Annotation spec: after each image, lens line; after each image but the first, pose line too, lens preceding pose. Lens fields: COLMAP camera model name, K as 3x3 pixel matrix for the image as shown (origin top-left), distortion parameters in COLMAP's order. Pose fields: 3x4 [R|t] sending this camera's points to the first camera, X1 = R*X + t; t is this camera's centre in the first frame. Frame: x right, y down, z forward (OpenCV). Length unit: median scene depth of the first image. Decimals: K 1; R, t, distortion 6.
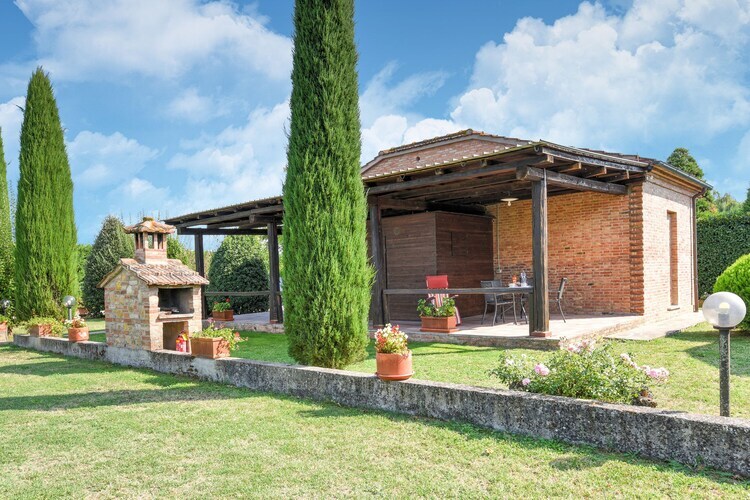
lens RADIAL K [[541.4, 0, 364.9], [0, 541.4, 289.9], [0, 0, 1]] dist [0.009069, 0.002186]
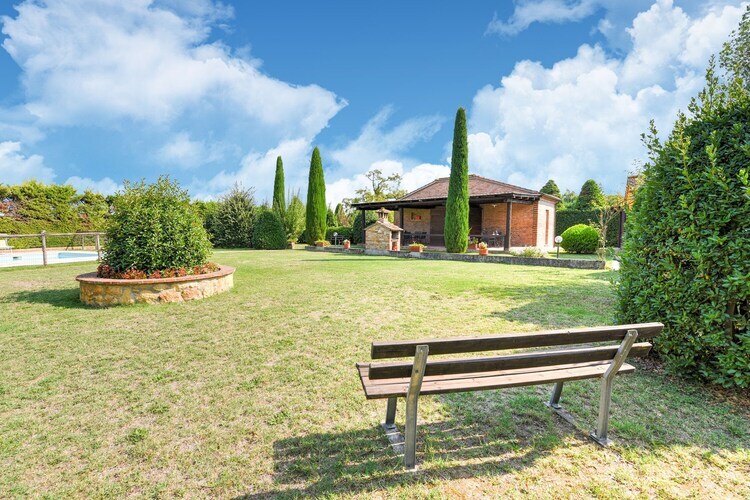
lens RADIAL K [[328.0, 0, 375.0], [0, 328.0, 250.0], [0, 0, 1]] dist [0.000522, -0.000259]
pose [[0.998192, 0.033820, 0.049683, -0.470353], [-0.035743, 0.998625, 0.038337, 0.030923], [-0.048319, -0.040043, 0.998029, -0.766195]]
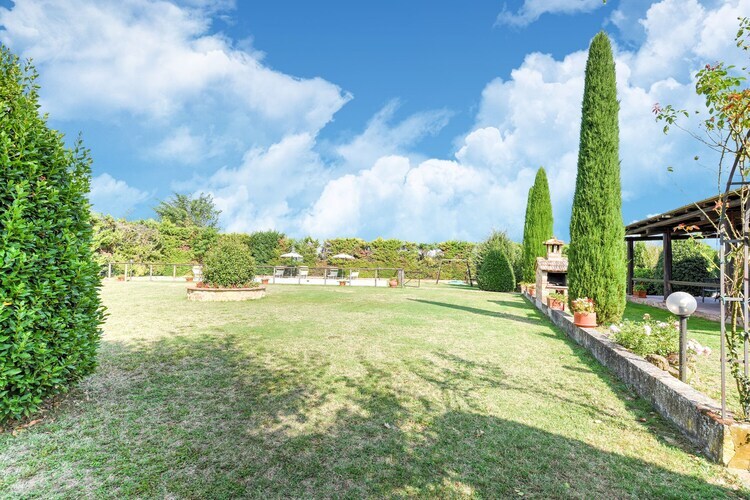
lens RADIAL K [[328.0, 0, 375.0], [0, 328.0, 250.0], [0, 0, 1]] dist [0.000522, -0.000259]
pose [[0.369439, -0.002324, -0.929252, 0.497034], [-0.055960, 0.998126, -0.024744, -0.017952], [0.927569, 0.061143, 0.368616, -0.062950]]
